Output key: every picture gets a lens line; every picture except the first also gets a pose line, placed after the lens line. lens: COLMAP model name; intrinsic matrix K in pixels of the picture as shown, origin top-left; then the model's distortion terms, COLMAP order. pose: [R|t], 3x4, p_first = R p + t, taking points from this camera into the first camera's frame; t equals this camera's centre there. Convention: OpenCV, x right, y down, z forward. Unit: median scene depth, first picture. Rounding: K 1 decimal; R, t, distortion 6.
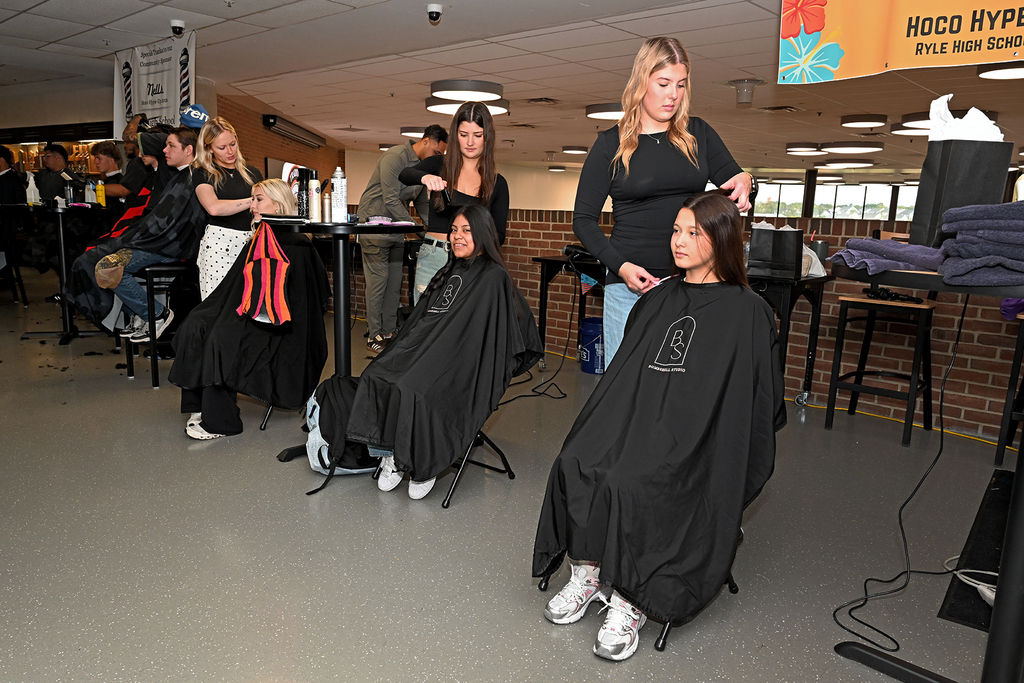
lens RADIAL K [[748.6, 0, 485.8], [0, 748.6, 341.0], [0, 0, 1]] dist [0.016581, -0.015678]
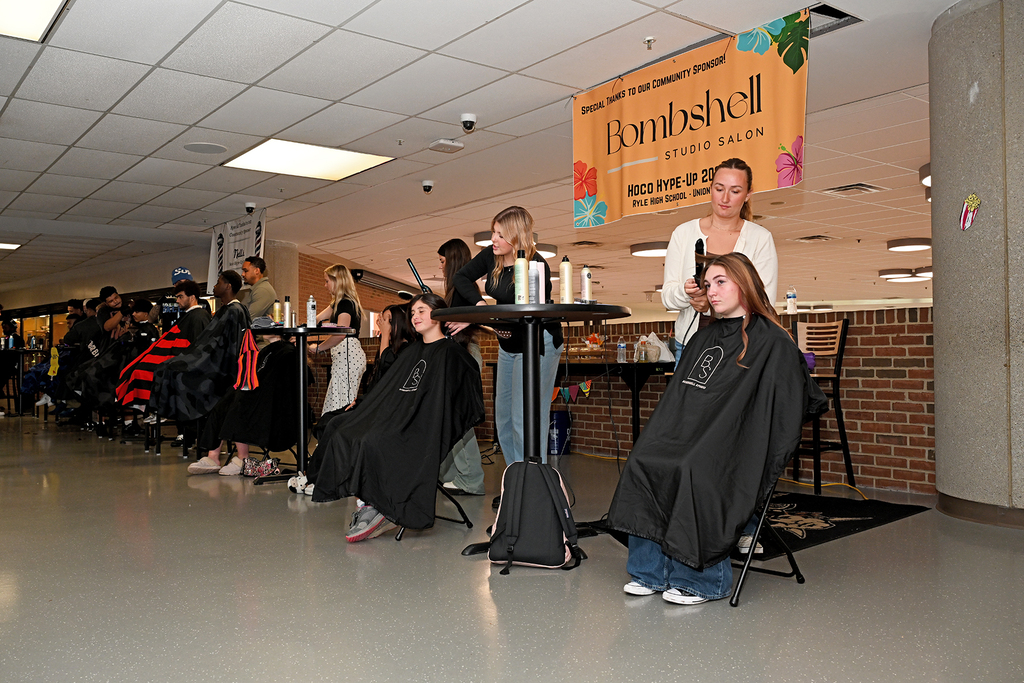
lens RADIAL K [[876.3, 0, 513.6], [0, 876.3, 334.8], [0, 0, 1]] dist [-0.008103, -0.031052]
pose [[0.986125, -0.039637, -0.161204, 0.612220], [0.004994, 0.977721, -0.209849, 0.271509], [0.165930, 0.206132, 0.964353, -0.774618]]
